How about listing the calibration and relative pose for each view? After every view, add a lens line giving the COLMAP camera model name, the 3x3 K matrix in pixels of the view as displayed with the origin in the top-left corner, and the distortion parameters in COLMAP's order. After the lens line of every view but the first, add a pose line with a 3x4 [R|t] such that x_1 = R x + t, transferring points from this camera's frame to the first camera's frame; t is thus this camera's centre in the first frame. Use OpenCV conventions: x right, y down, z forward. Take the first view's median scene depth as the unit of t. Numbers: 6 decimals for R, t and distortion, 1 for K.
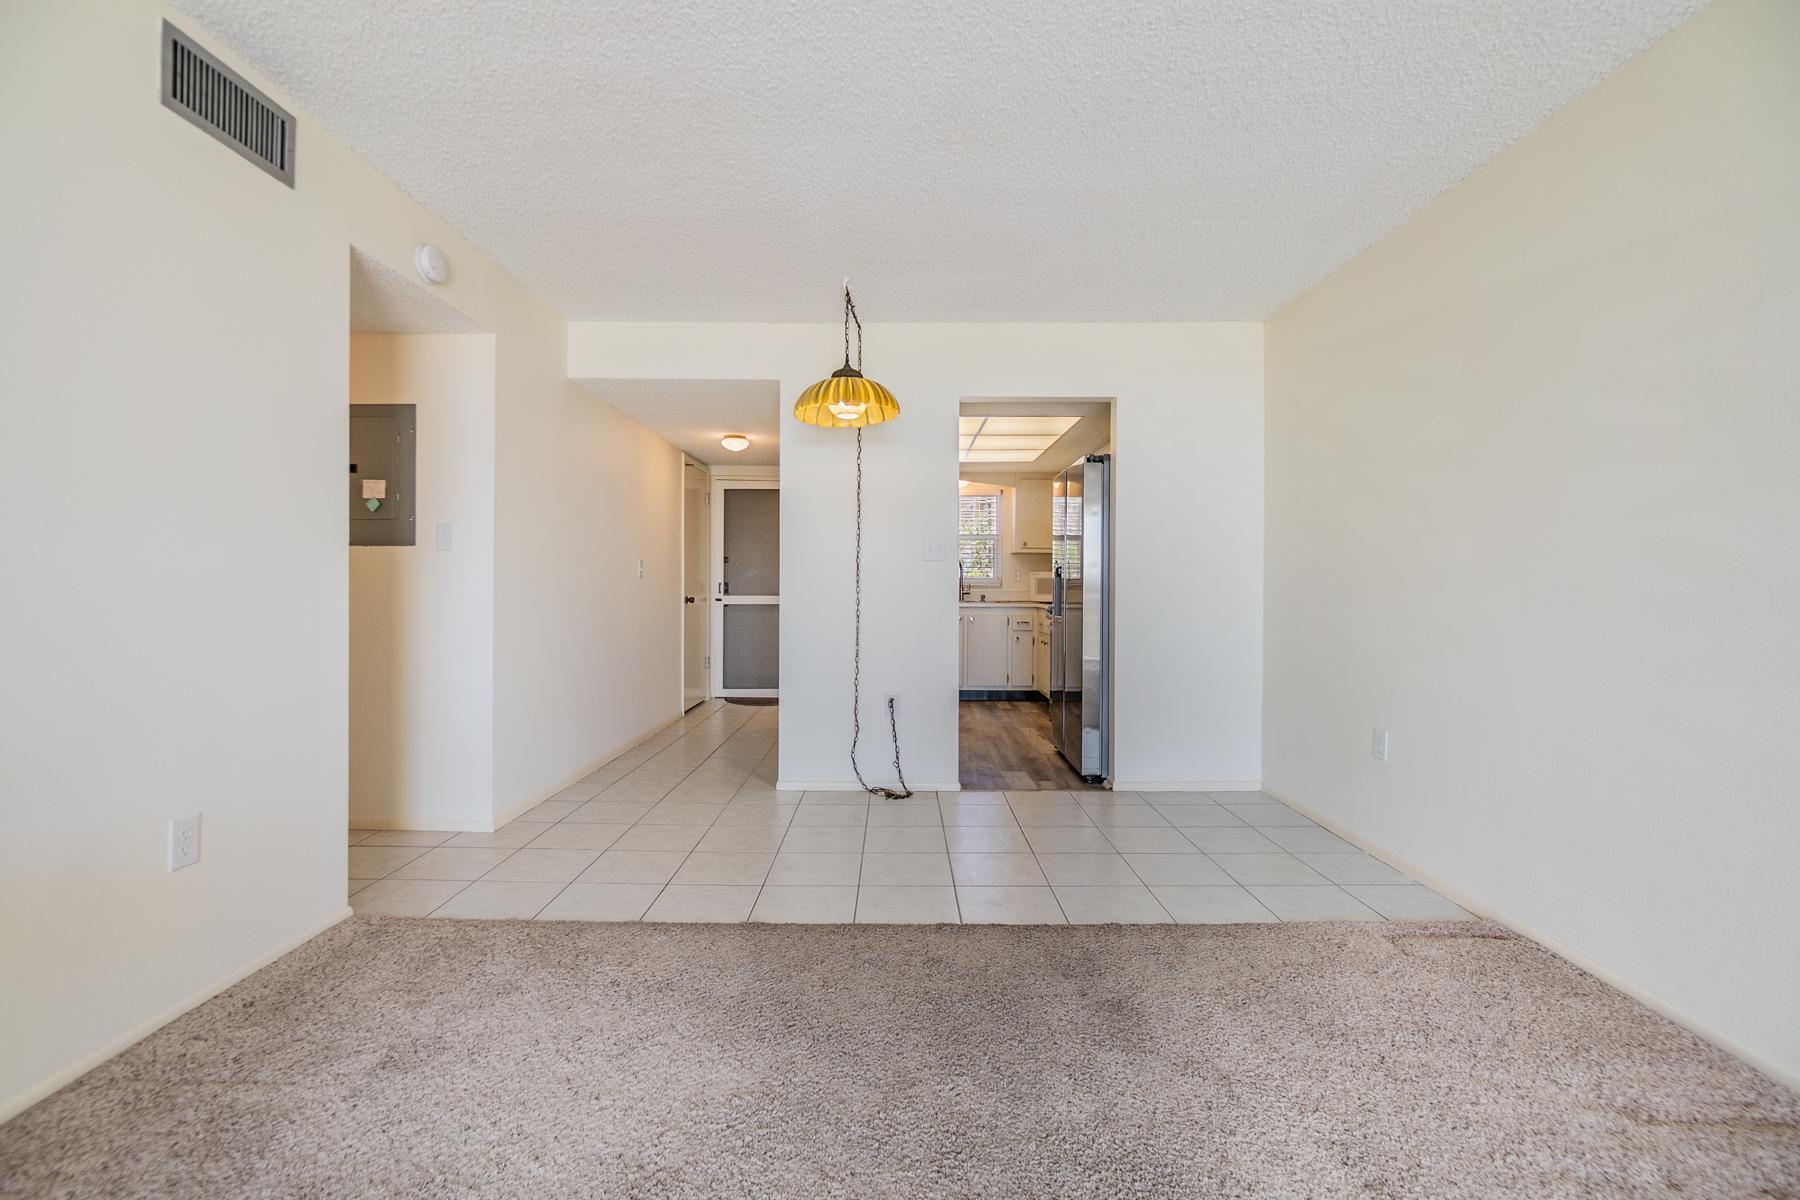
lens RADIAL K [[789.3, 0, 894.3], [0, 789.3, 590.0], [0, 0, 1]] dist [-0.001957, -0.000466]
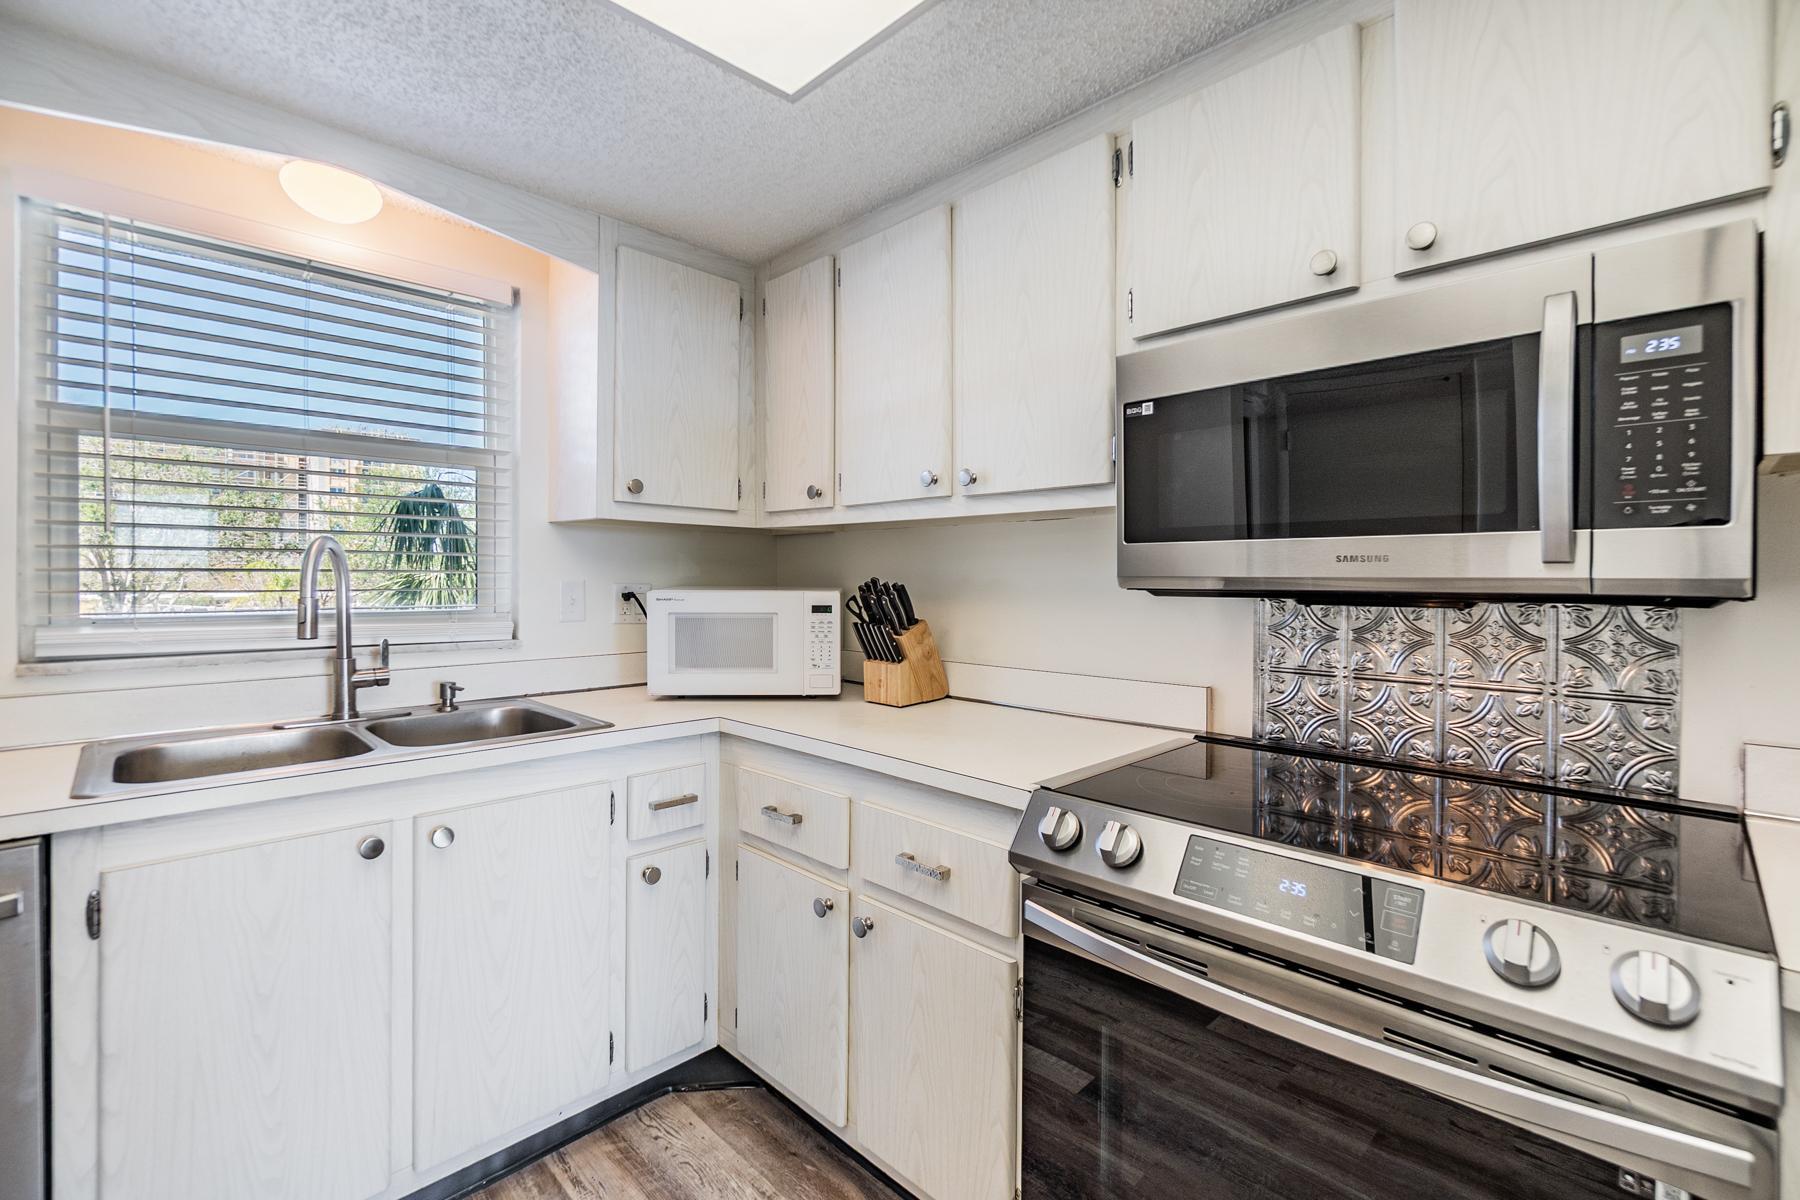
lens RADIAL K [[784.8, 0, 896.9], [0, 784.8, 582.5], [0, 0, 1]] dist [-0.002160, -0.000230]
pose [[0.712056, -0.006665, 0.702091, 0.088758], [0.005012, 0.999978, 0.004410, -0.057895], [-0.702105, 0.000379, 0.712073, 1.629176]]
